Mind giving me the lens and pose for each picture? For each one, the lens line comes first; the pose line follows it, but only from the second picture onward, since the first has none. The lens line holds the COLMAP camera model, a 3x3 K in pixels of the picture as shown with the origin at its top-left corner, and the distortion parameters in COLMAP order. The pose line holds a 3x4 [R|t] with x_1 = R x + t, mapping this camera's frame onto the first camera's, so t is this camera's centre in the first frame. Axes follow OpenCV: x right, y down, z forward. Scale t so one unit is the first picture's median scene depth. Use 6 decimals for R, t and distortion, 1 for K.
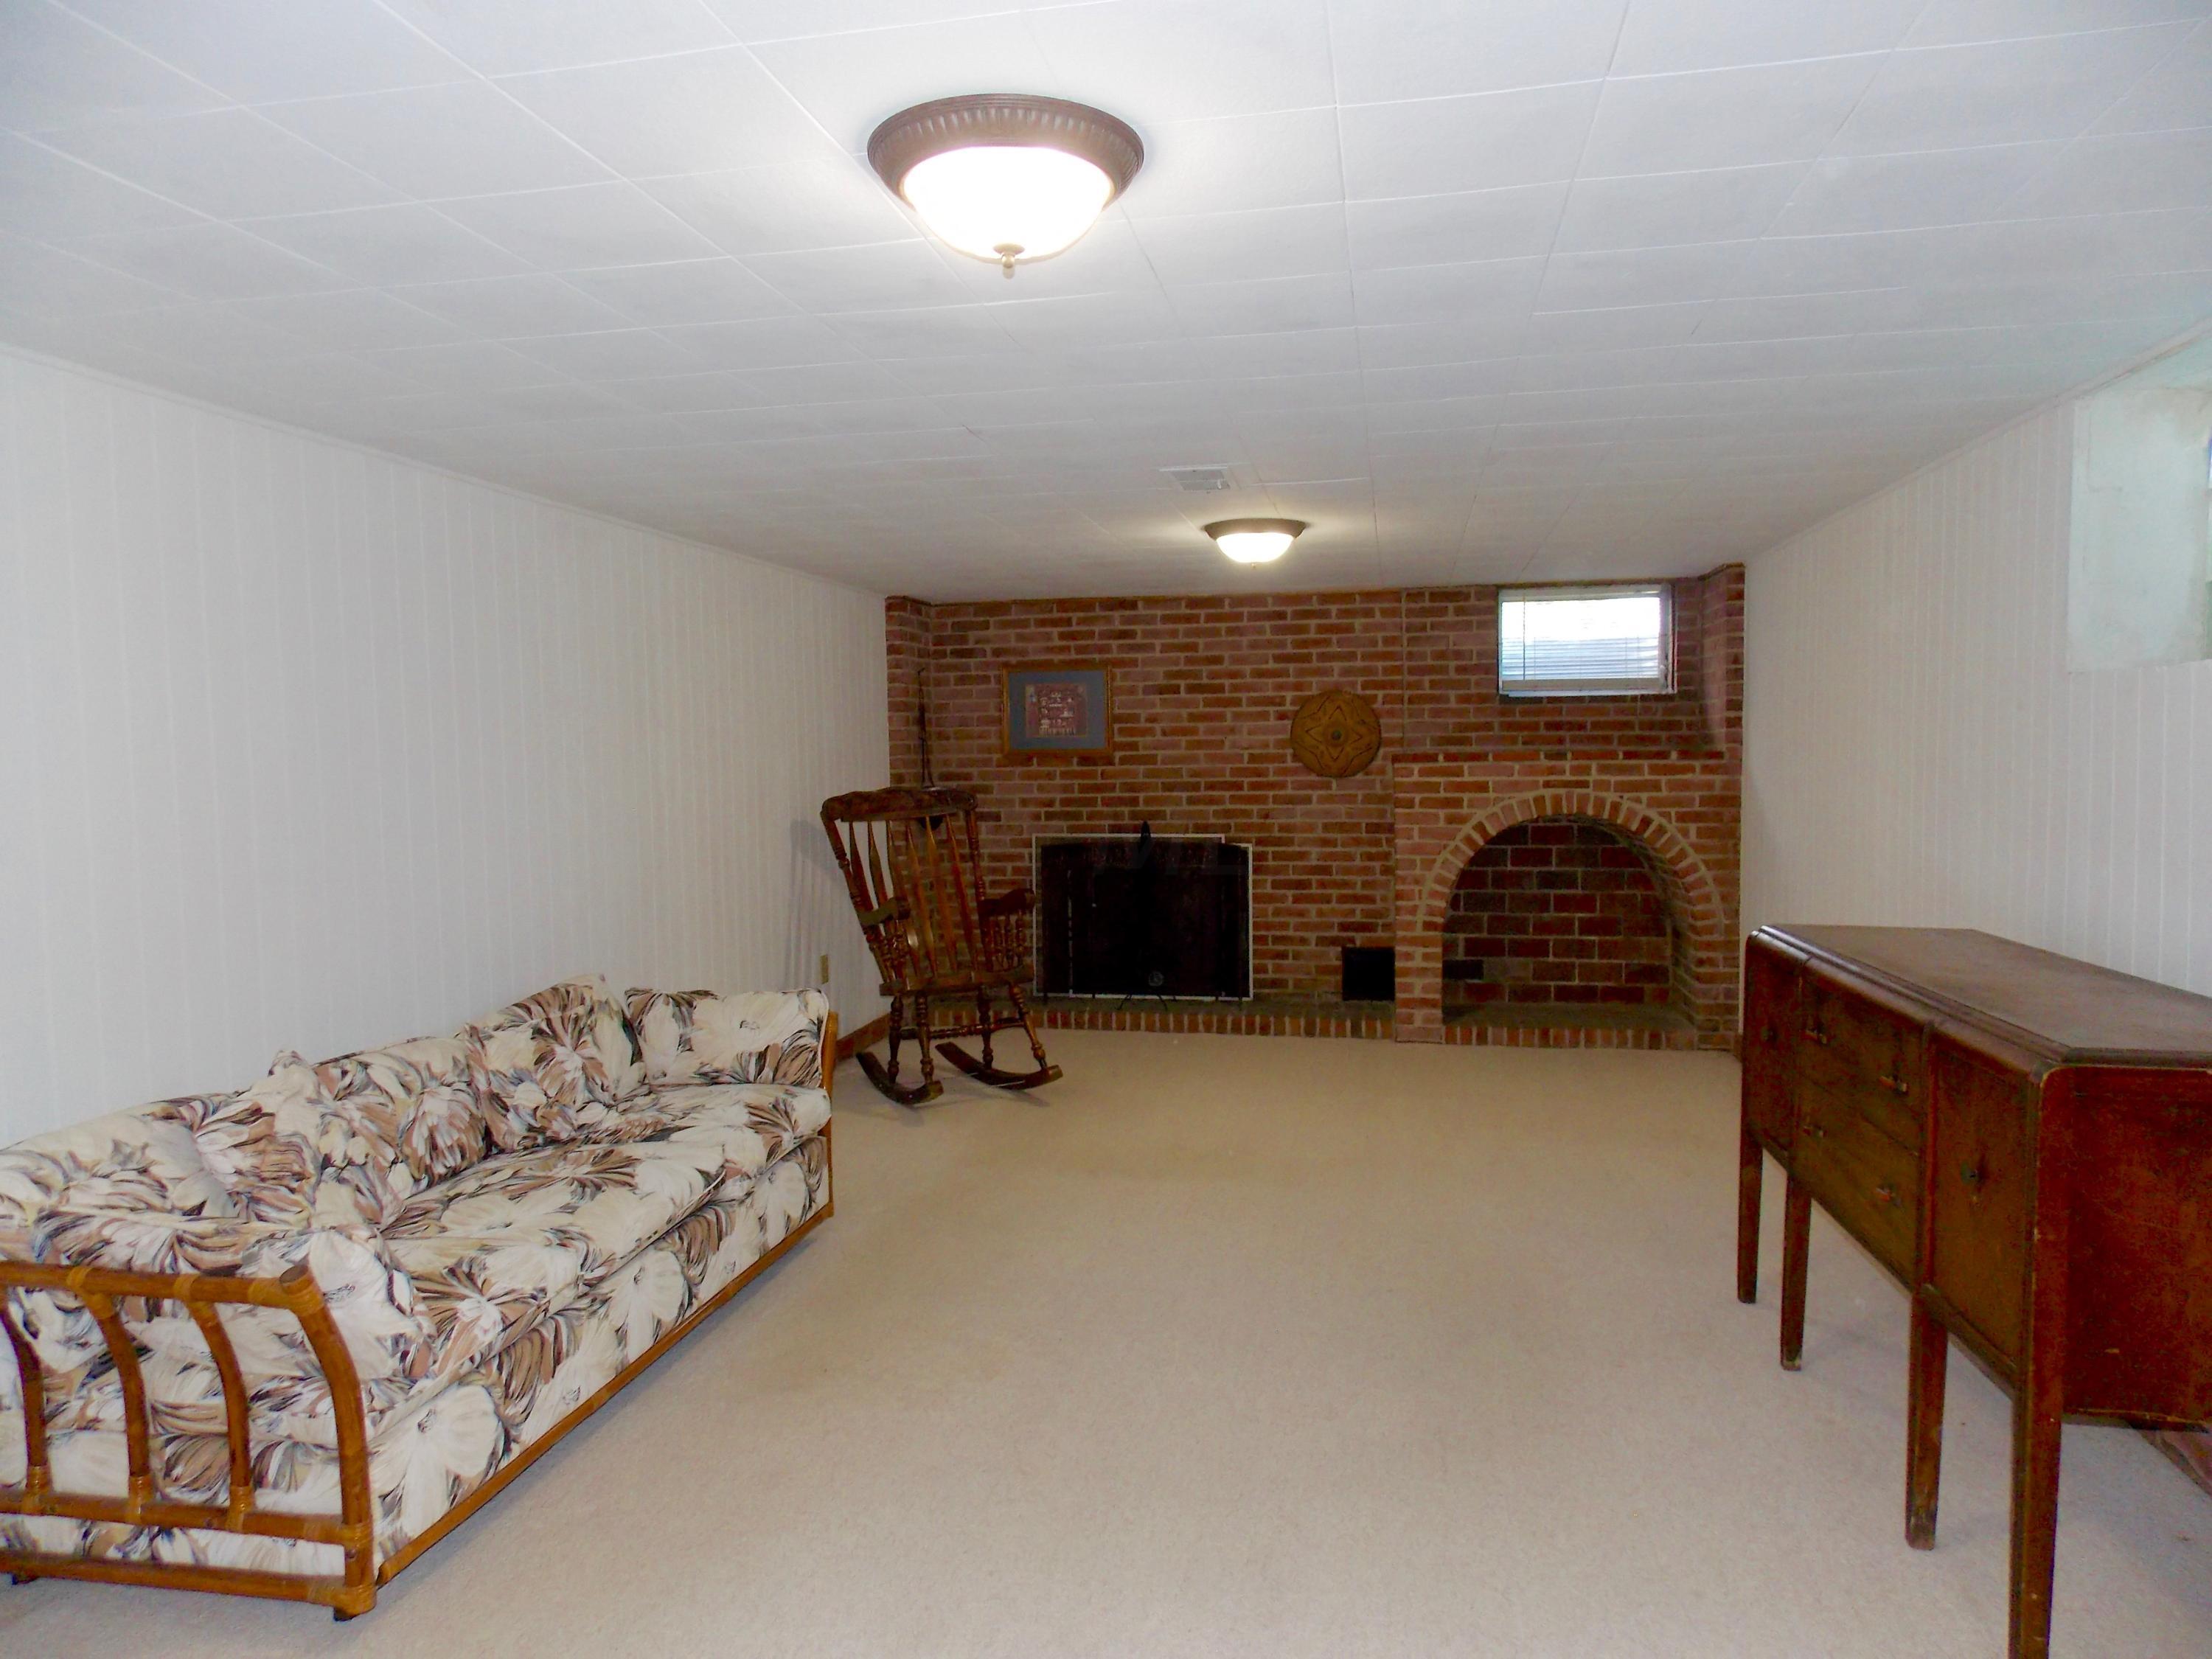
lens RADIAL K [[1455.7, 0, 1103.3], [0, 1455.7, 841.7], [0, 0, 1]] dist [0.008213, -0.003102]
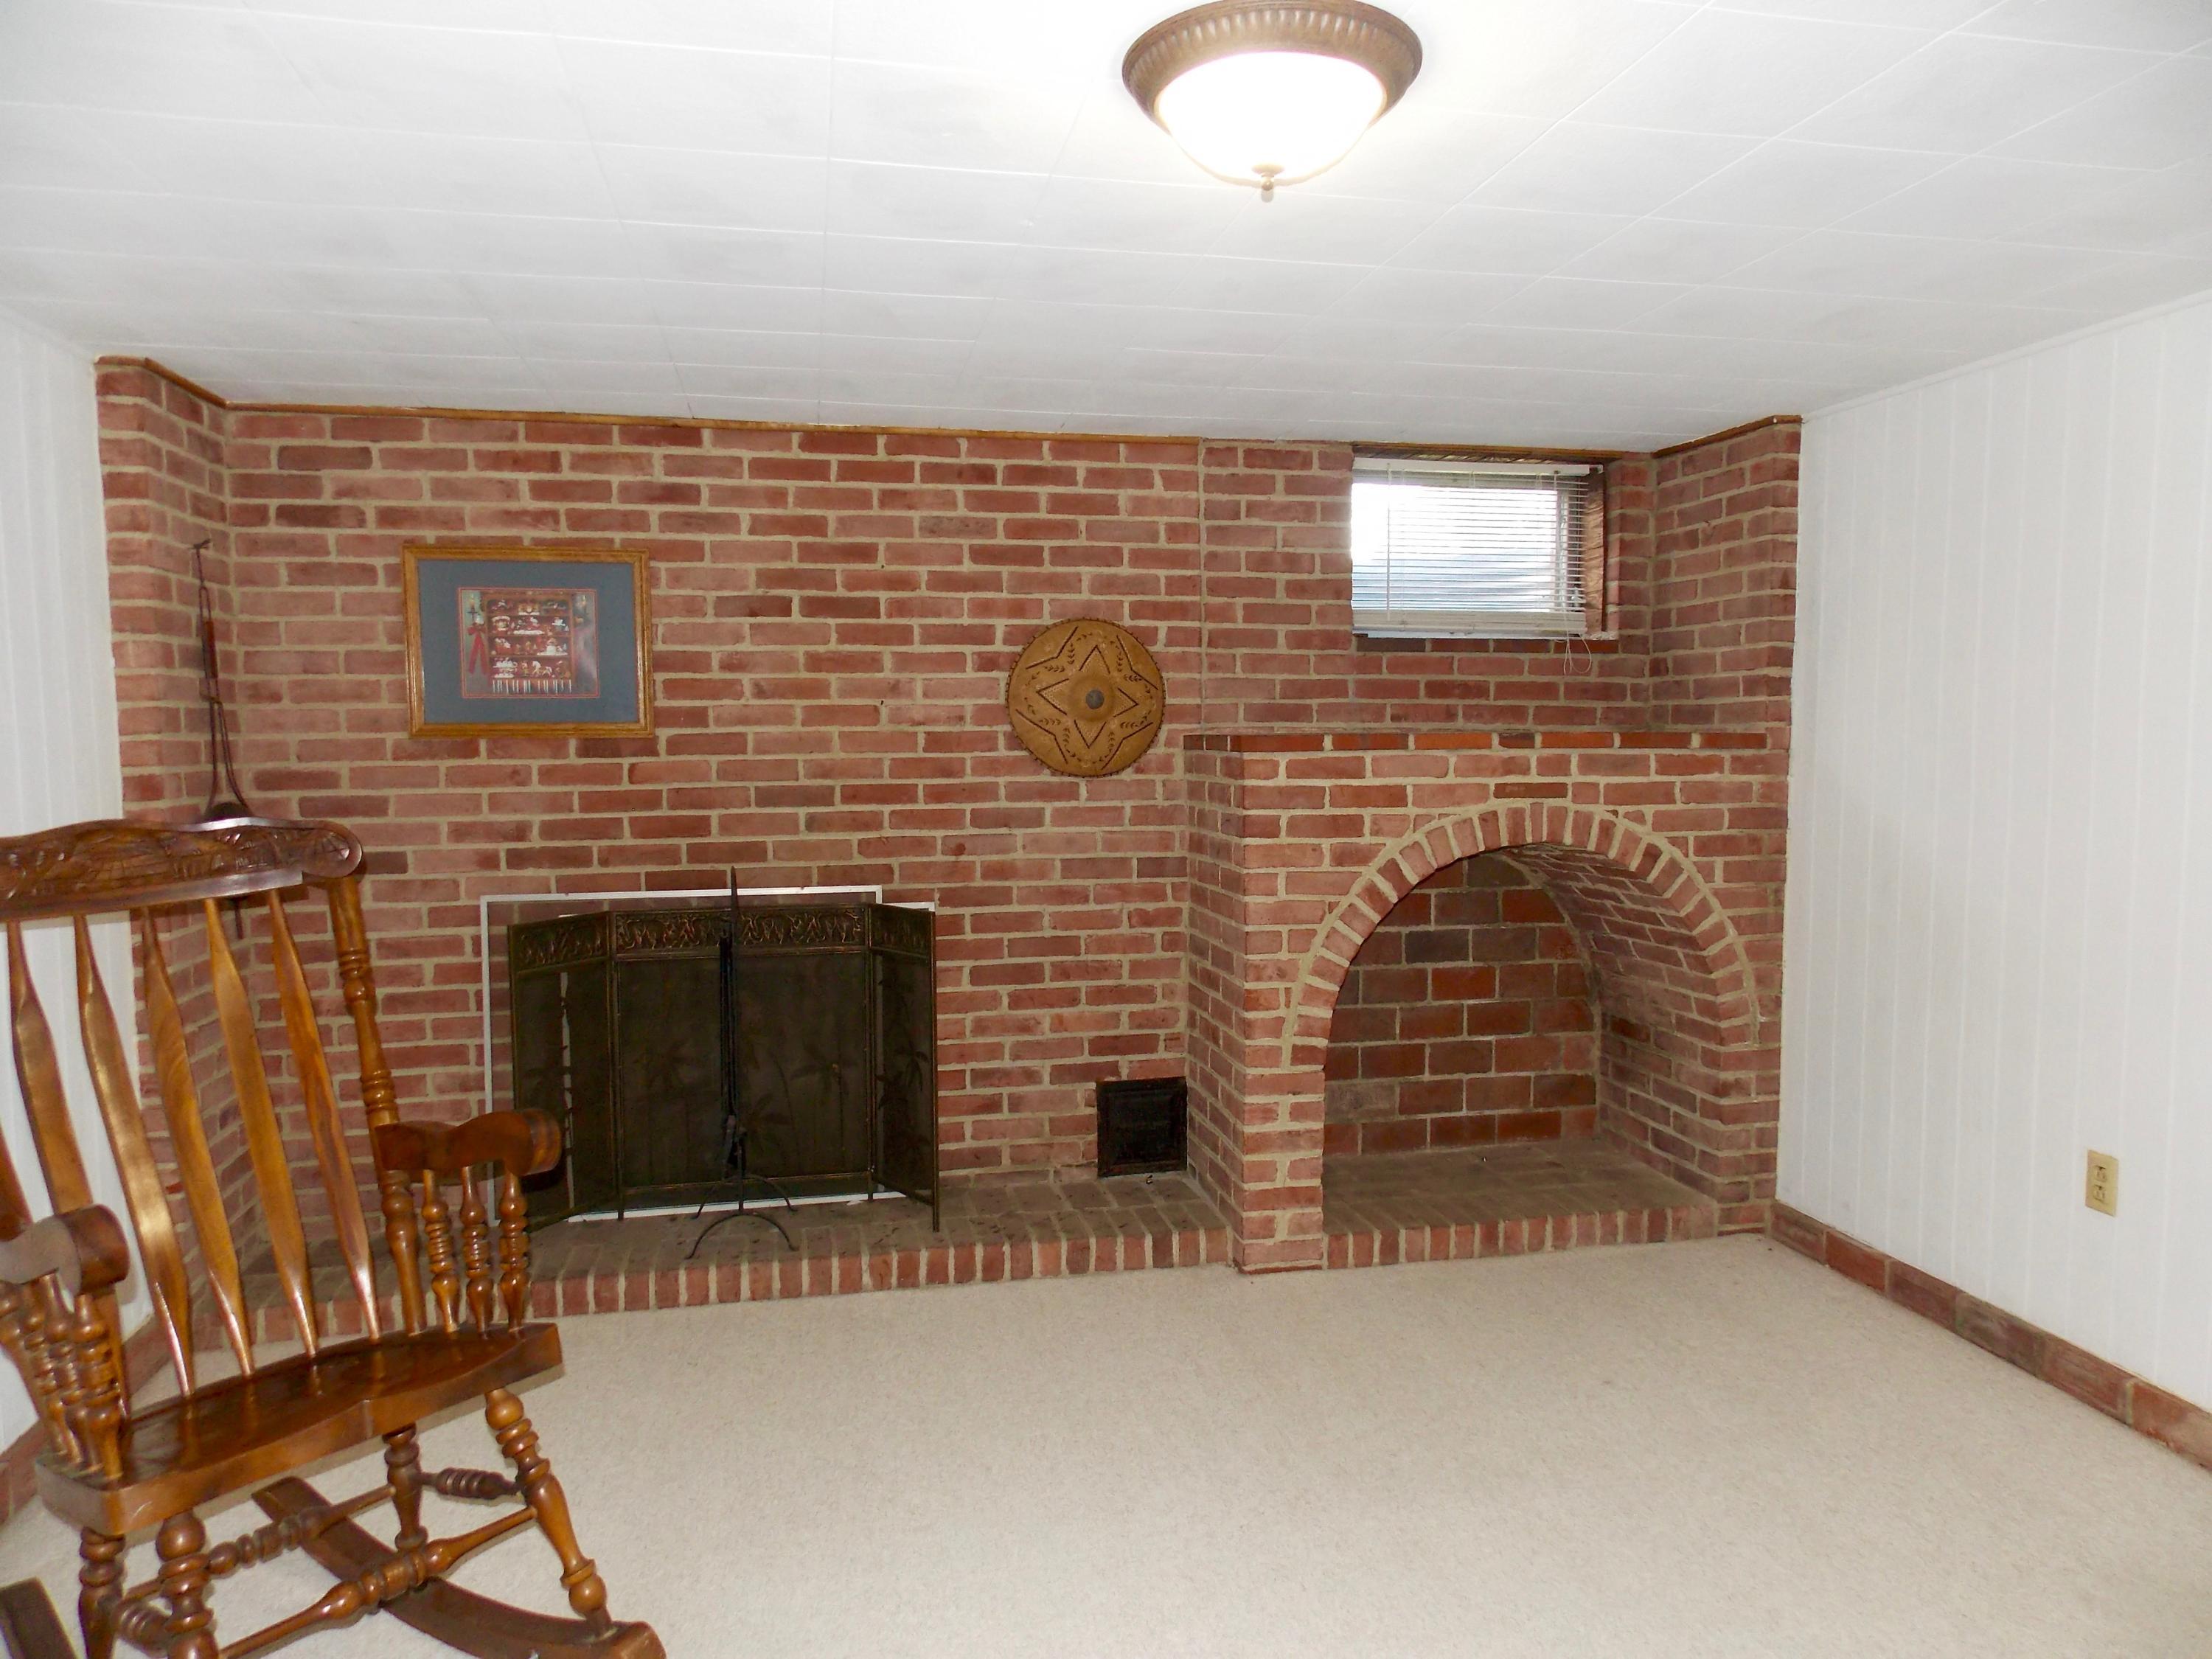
lens RADIAL K [[1455.7, 0, 1106.0], [0, 1455.7, 826.3], [0, 0, 1]] dist [0.008213, -0.003102]
pose [[0.920006, -0.020170, 0.391385, -0.048864], [0.018100, 0.999796, 0.008979, -0.030805], [-0.391486, -0.001177, 0.920183, 0.496592]]
